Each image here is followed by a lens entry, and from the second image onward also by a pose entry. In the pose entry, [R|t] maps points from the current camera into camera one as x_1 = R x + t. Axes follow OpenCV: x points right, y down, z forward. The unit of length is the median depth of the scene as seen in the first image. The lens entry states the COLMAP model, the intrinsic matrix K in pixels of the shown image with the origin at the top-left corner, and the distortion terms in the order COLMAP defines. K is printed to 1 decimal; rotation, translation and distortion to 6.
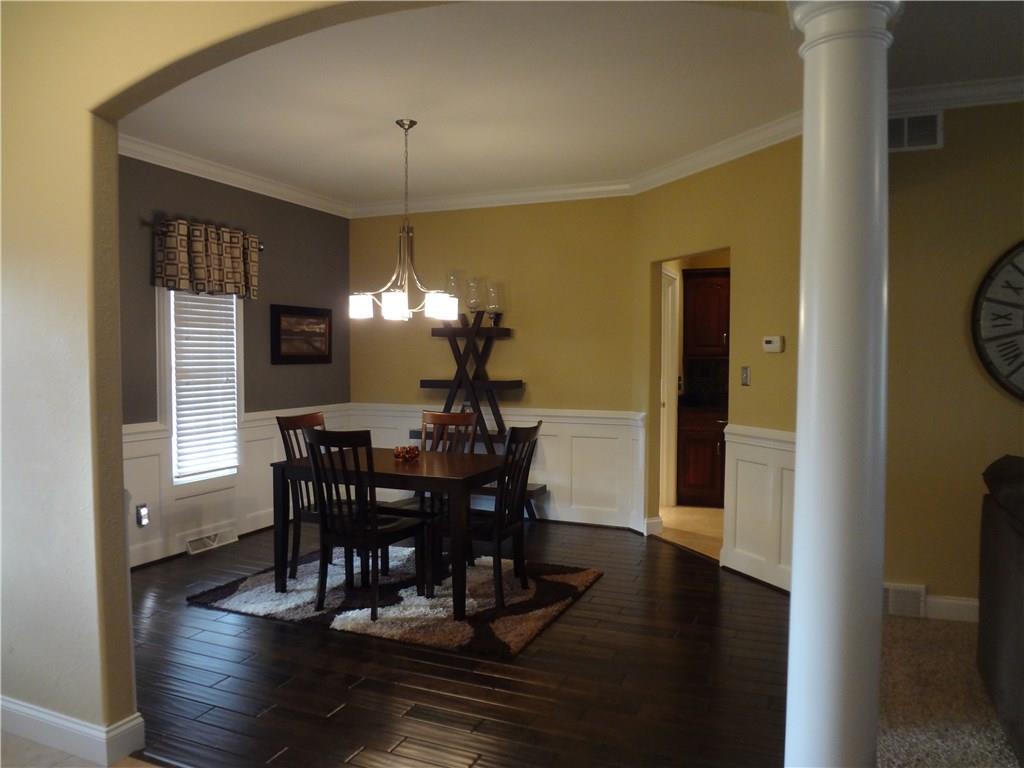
lens RADIAL K [[756.5, 0, 511.4], [0, 756.5, 388.0], [0, 0, 1]] dist [-0.059584, 0.019555]
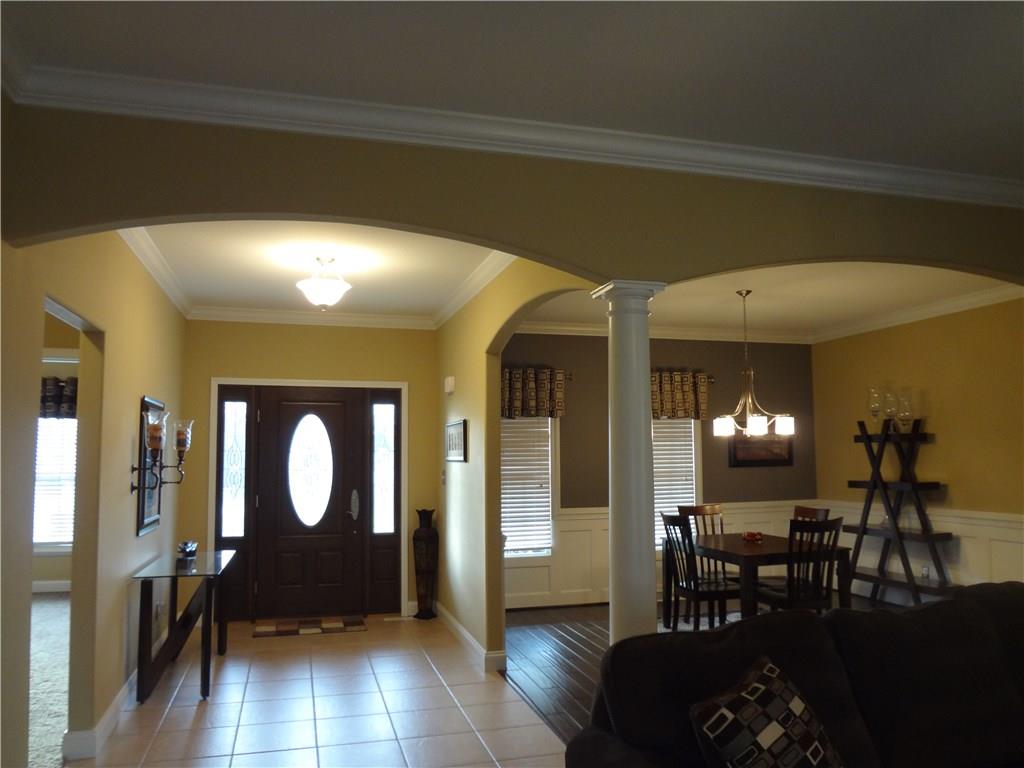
lens RADIAL K [[756.5, 0, 515.1], [0, 756.5, 385.3], [0, 0, 1]] dist [-0.059584, 0.019555]
pose [[0.632688, -0.079522, -0.770313, 0.503672], [-0.021410, 0.992537, -0.120047, -0.008536], [0.774111, 0.092444, 0.626264, -0.131368]]
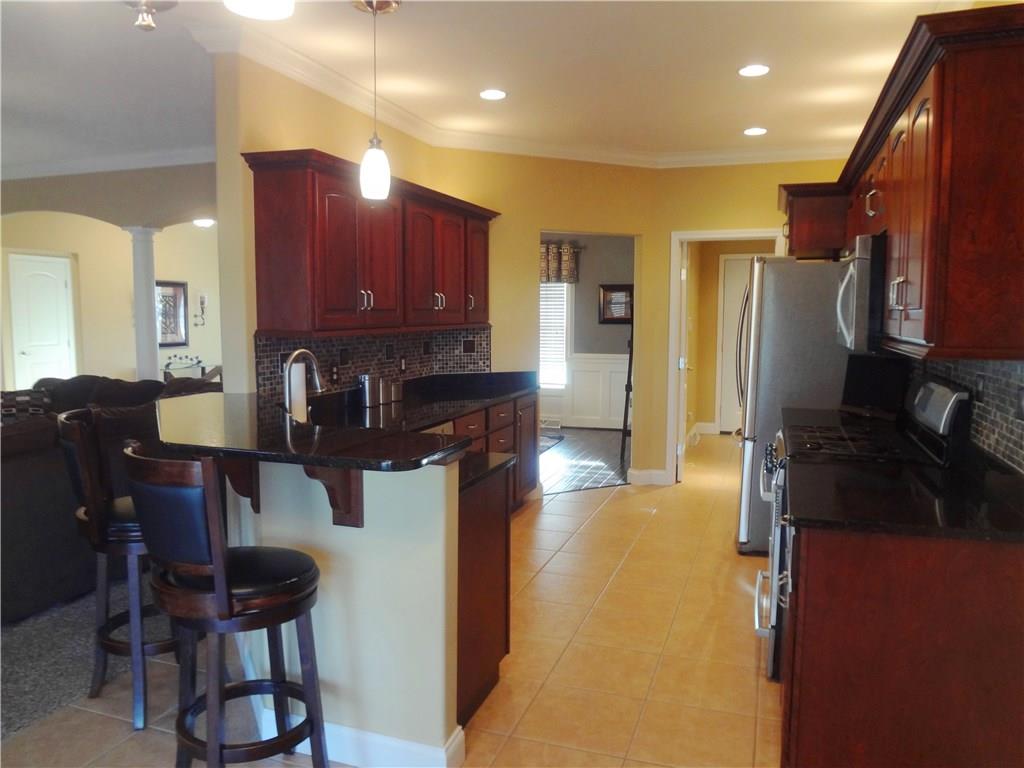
lens RADIAL K [[756.5, 0, 517.3], [0, 756.5, 383.9], [0, 0, 1]] dist [-0.059584, 0.019555]
pose [[0.076809, 0.085713, -0.993355, 1.326336], [-0.045003, 0.995581, 0.082425, -0.031163], [0.996030, 0.038373, 0.080327, 0.772721]]
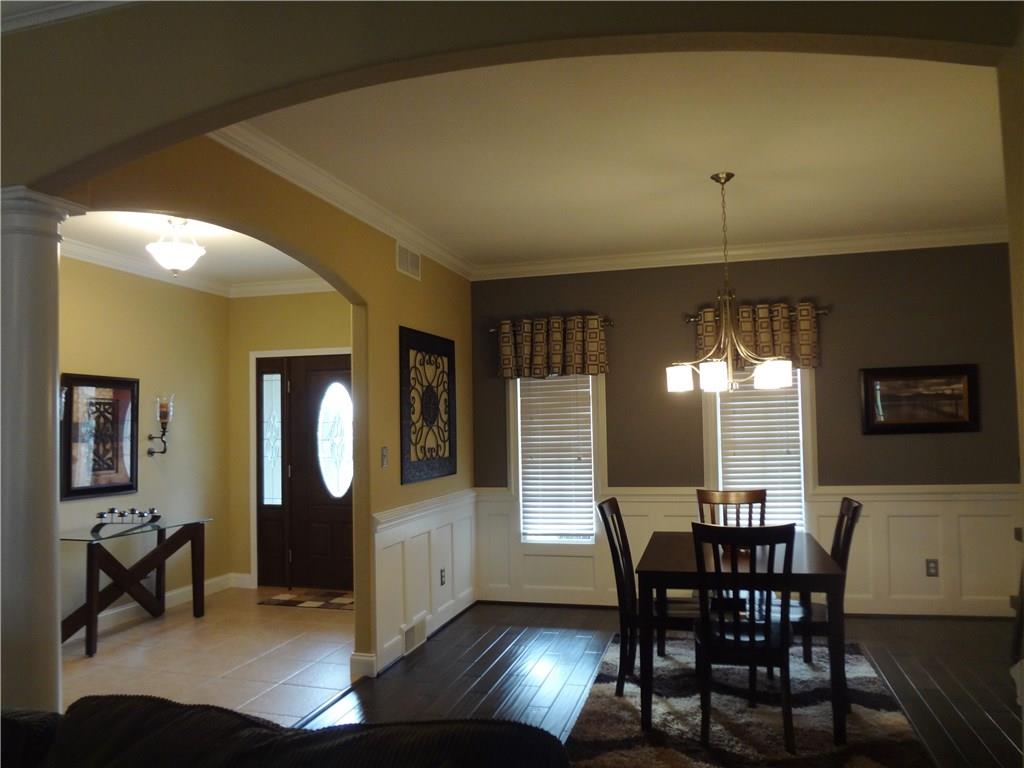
lens RADIAL K [[756.5, 0, 517.3], [0, 756.5, 377.7], [0, 0, 1]] dist [-0.059584, 0.019555]
pose [[0.137481, -0.074398, -0.987706, 0.564404], [-0.020218, 0.996757, -0.077894, -0.023088], [0.990298, 0.030678, 0.135531, 0.500645]]
